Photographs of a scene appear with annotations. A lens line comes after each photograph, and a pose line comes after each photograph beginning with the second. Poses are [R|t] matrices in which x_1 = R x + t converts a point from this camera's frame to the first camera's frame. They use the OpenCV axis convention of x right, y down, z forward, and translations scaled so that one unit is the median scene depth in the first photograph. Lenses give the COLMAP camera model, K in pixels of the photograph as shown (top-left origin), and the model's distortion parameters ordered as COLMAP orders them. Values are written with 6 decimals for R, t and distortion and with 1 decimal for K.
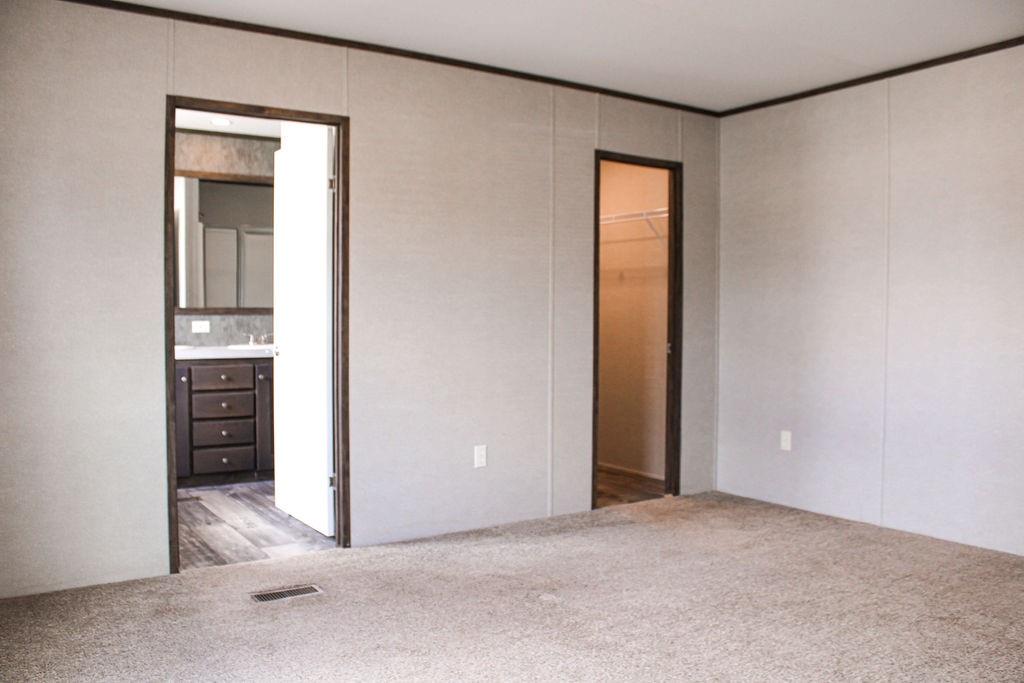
lens RADIAL K [[864.3, 0, 507.4], [0, 864.3, 342.0], [0, 0, 1]] dist [-0.159463, 0.145626]
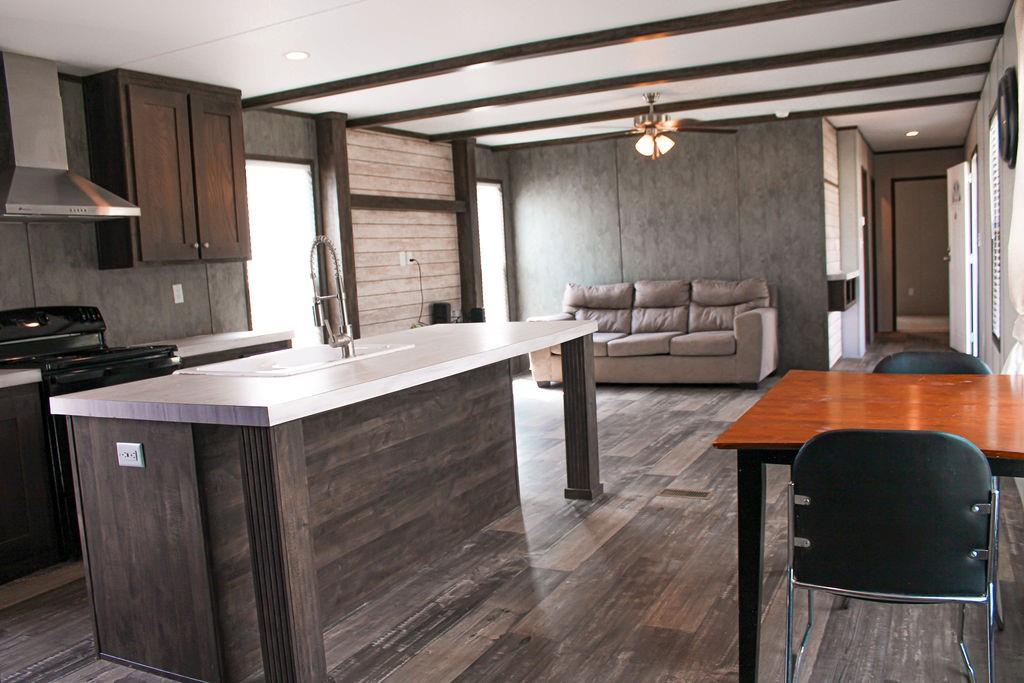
lens RADIAL K [[864.3, 0, 507.4], [0, 864.3, 342.0], [0, 0, 1]] dist [-0.159463, 0.145626]
pose [[-0.493883, -0.058591, 0.867552, -1.087132], [0.094822, 0.988148, 0.120716, -0.085897], [-0.864343, 0.141883, -0.482474, 1.613556]]
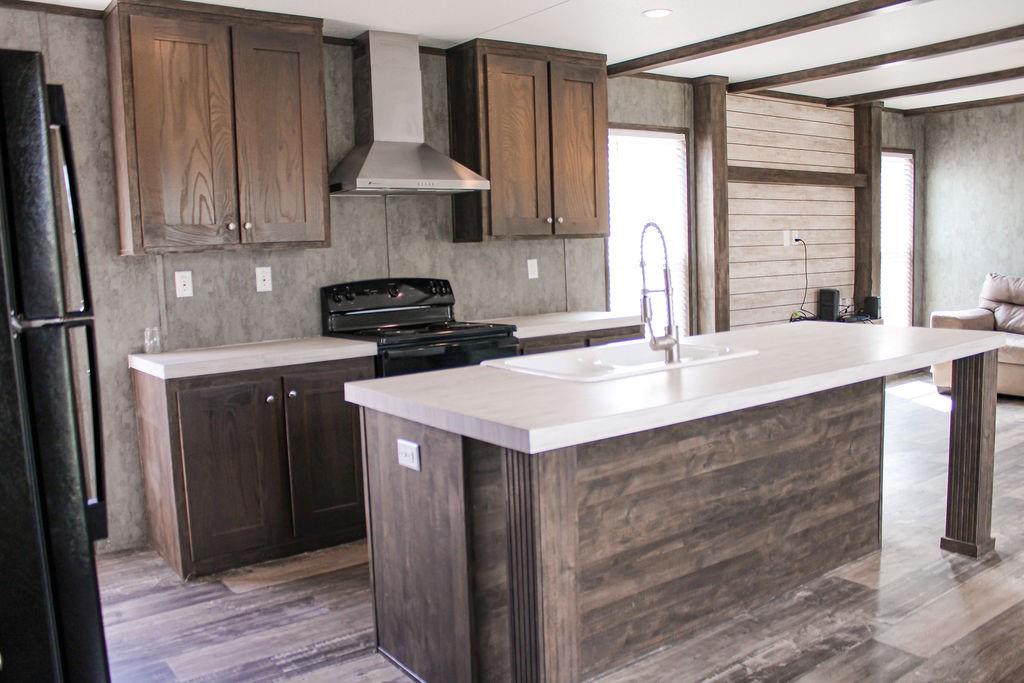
lens RADIAL K [[864.3, 0, 507.4], [0, 864.3, 342.0], [0, 0, 1]] dist [-0.159463, 0.145626]
pose [[-0.045313, -0.115457, 0.992278, -0.998358], [0.077068, 0.989934, 0.118703, -0.096917], [-0.995996, 0.081851, -0.035959, 1.515191]]
